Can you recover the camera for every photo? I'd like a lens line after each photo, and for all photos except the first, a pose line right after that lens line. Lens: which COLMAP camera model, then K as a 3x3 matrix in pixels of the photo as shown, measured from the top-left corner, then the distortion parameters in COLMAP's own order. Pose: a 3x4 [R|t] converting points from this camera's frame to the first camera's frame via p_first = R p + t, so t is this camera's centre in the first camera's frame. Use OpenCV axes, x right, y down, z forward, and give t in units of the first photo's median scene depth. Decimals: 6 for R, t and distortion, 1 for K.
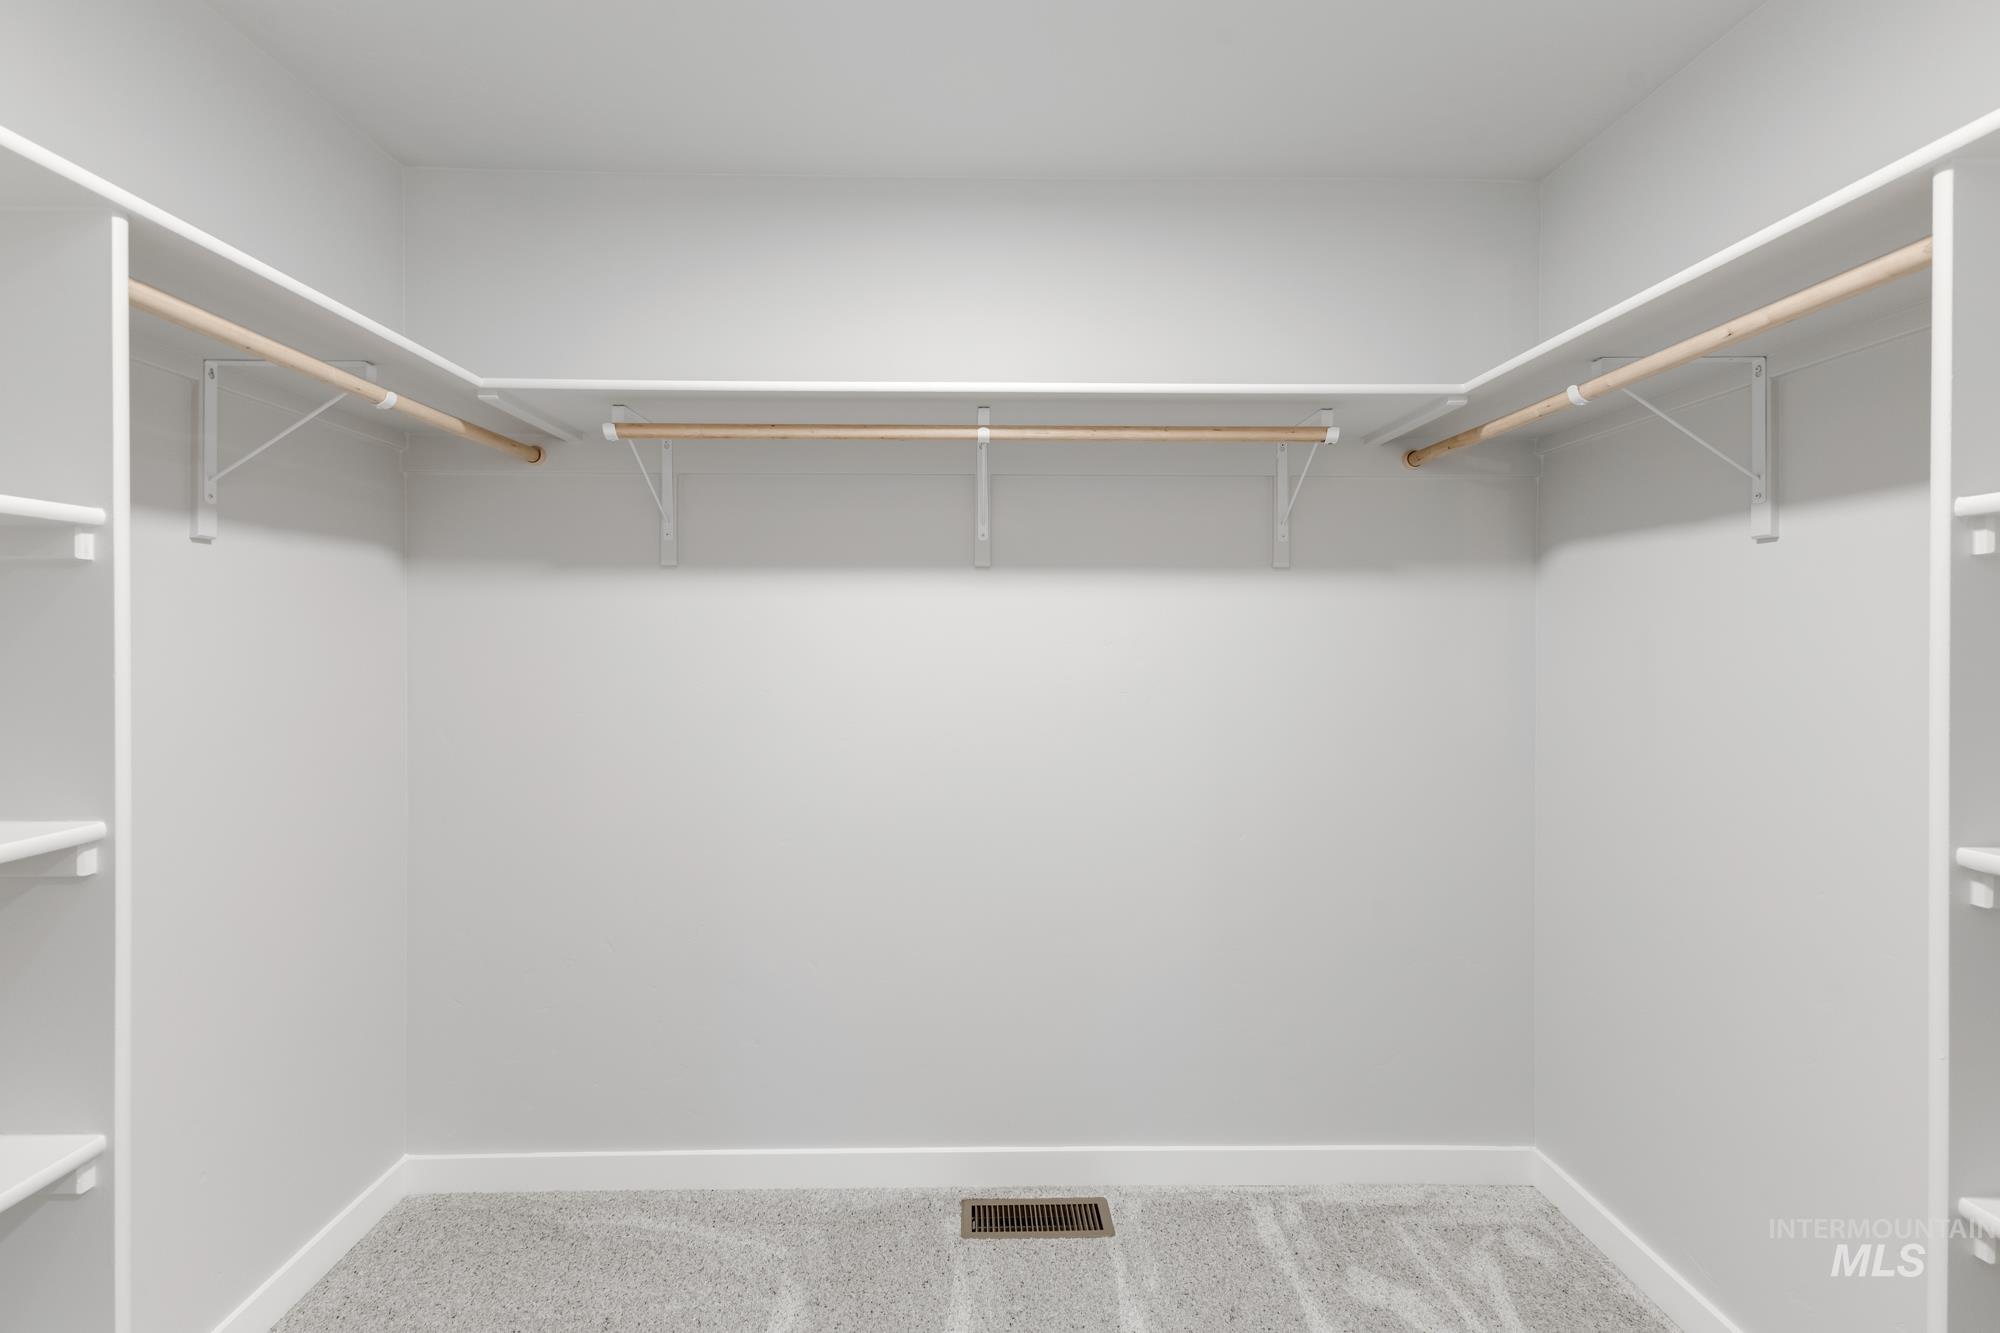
lens RADIAL K [[867.9, 0, 991.3], [0, 867.9, 660.5], [0, 0, 1]] dist [0.007622, -0.000617]
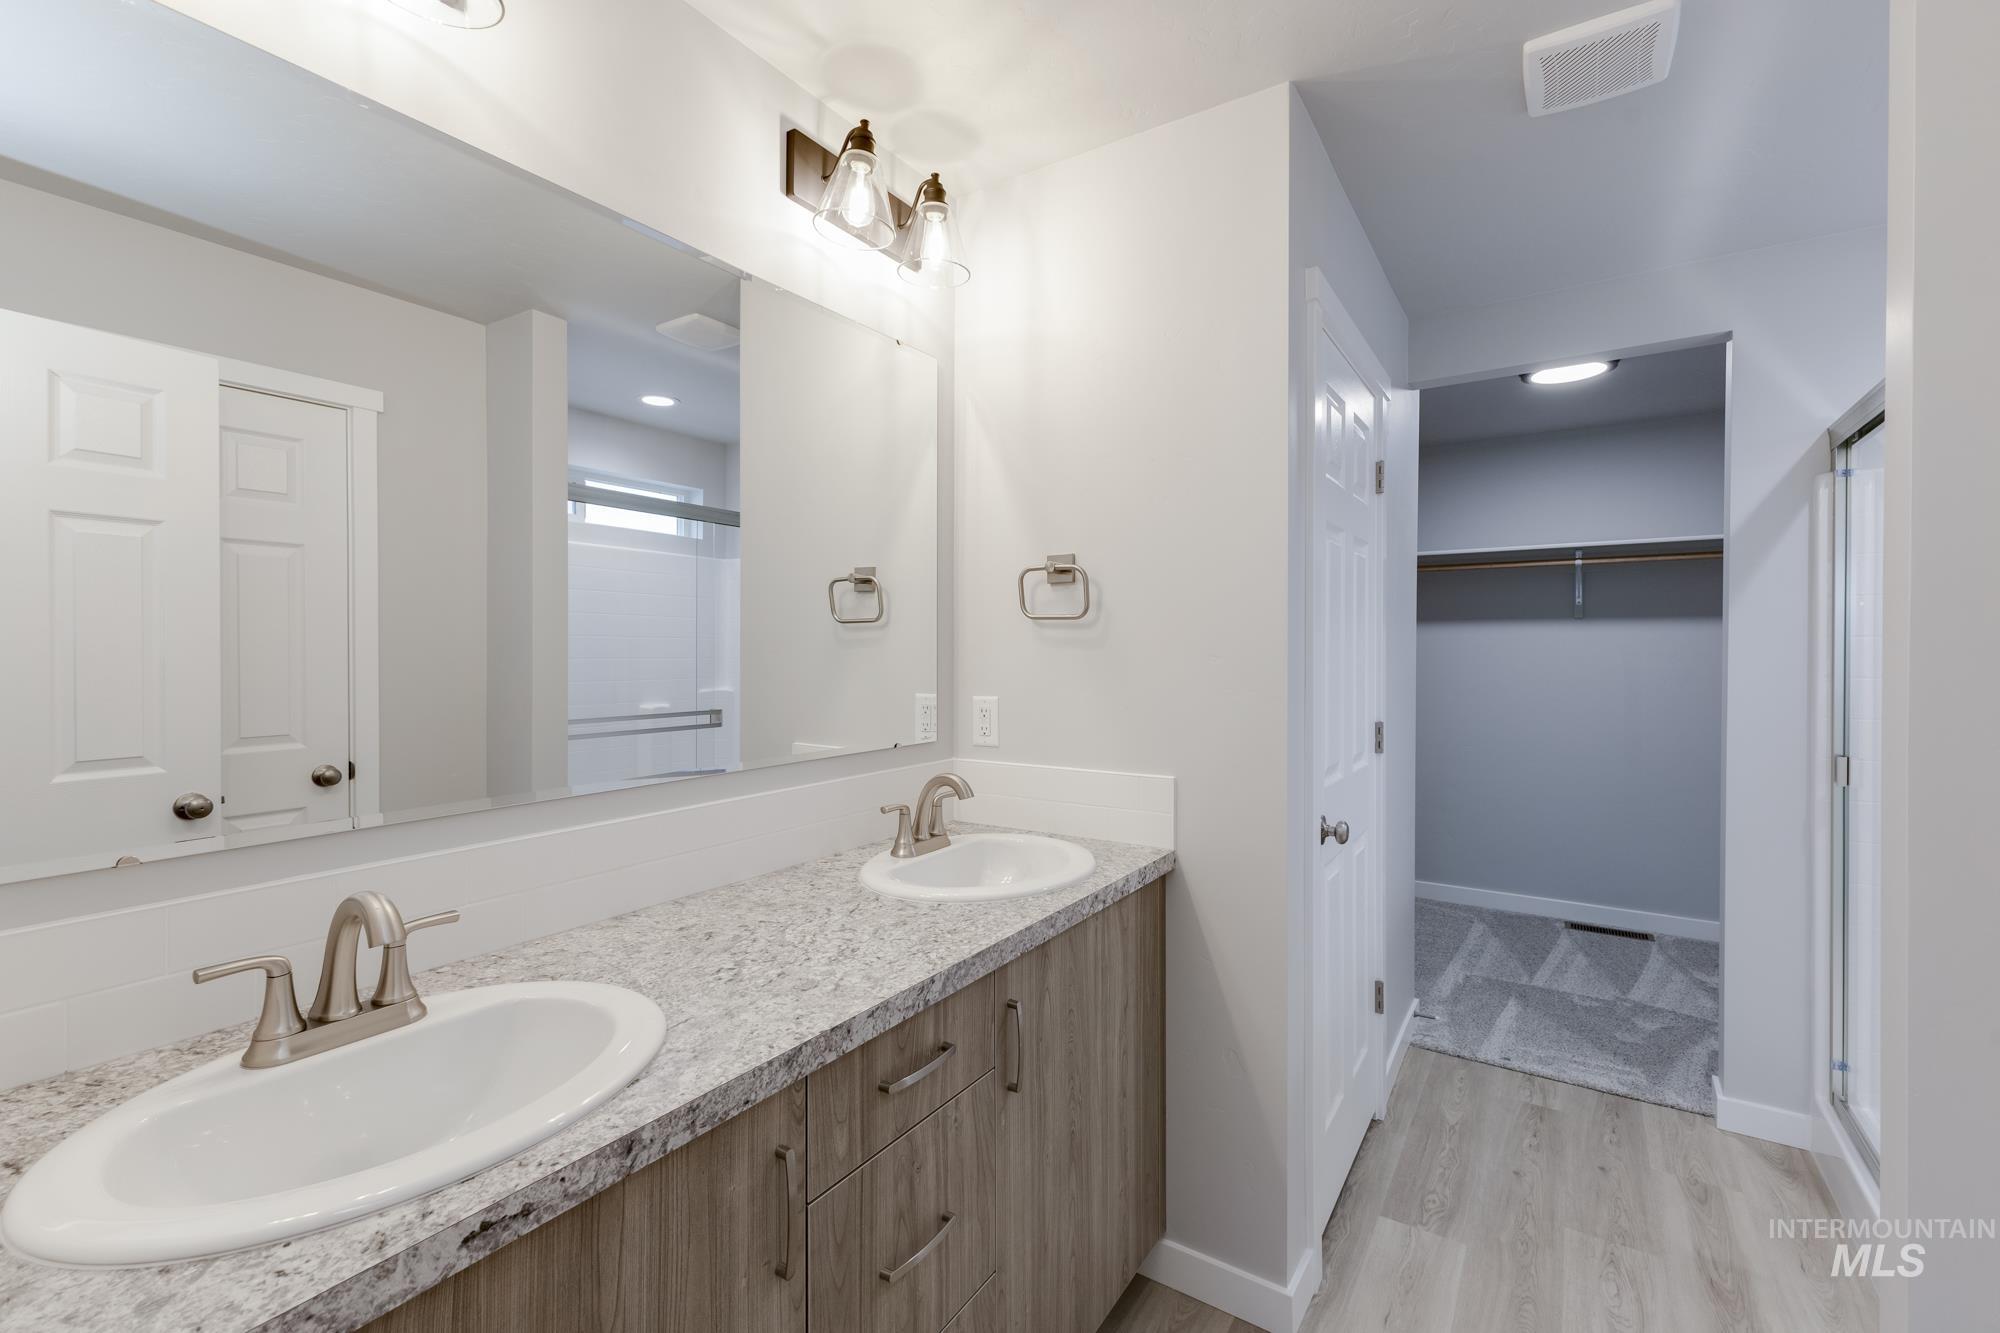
lens RADIAL K [[867.9, 0, 991.3], [0, 867.9, 660.5], [0, 0, 1]] dist [0.007622, -0.000617]
pose [[0.817464, 0.004138, -0.575964, 0.047312], [-0.015145, 0.999783, -0.014311, 0.049431], [0.575780, 0.020422, 0.817350, -1.697973]]
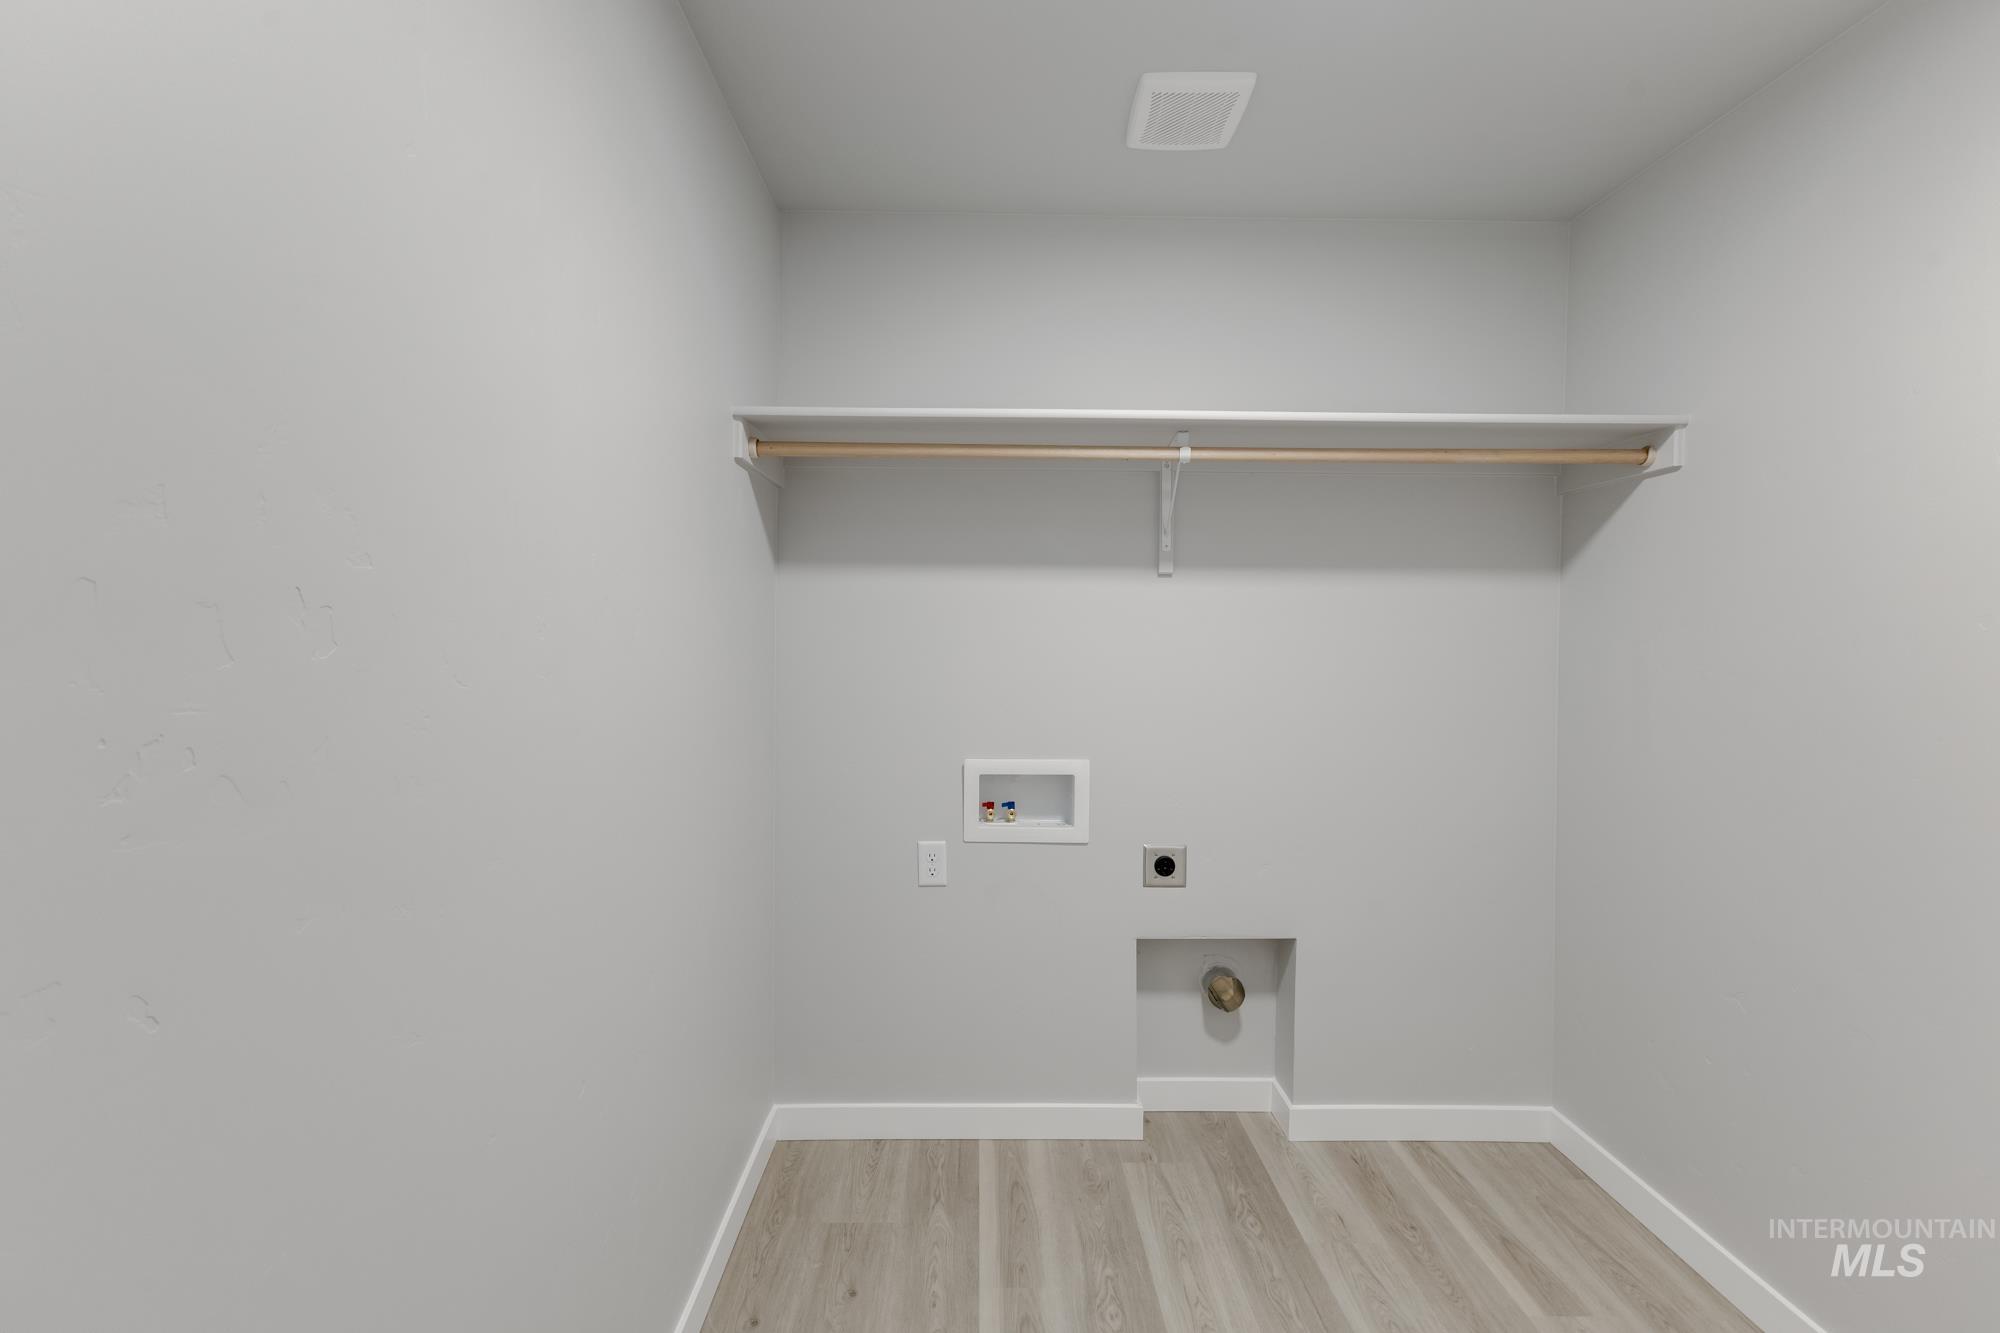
lens RADIAL K [[783.8, 0, 995.4], [0, 783.8, 627.7], [0, 0, 1]] dist [0.000156, -0.000089]
pose [[0.999968, 0.007324, -0.003338, -0.242144], [-0.007440, 0.999325, -0.035987, -0.000083], [0.003072, 0.036010, 0.999347, -0.004173]]
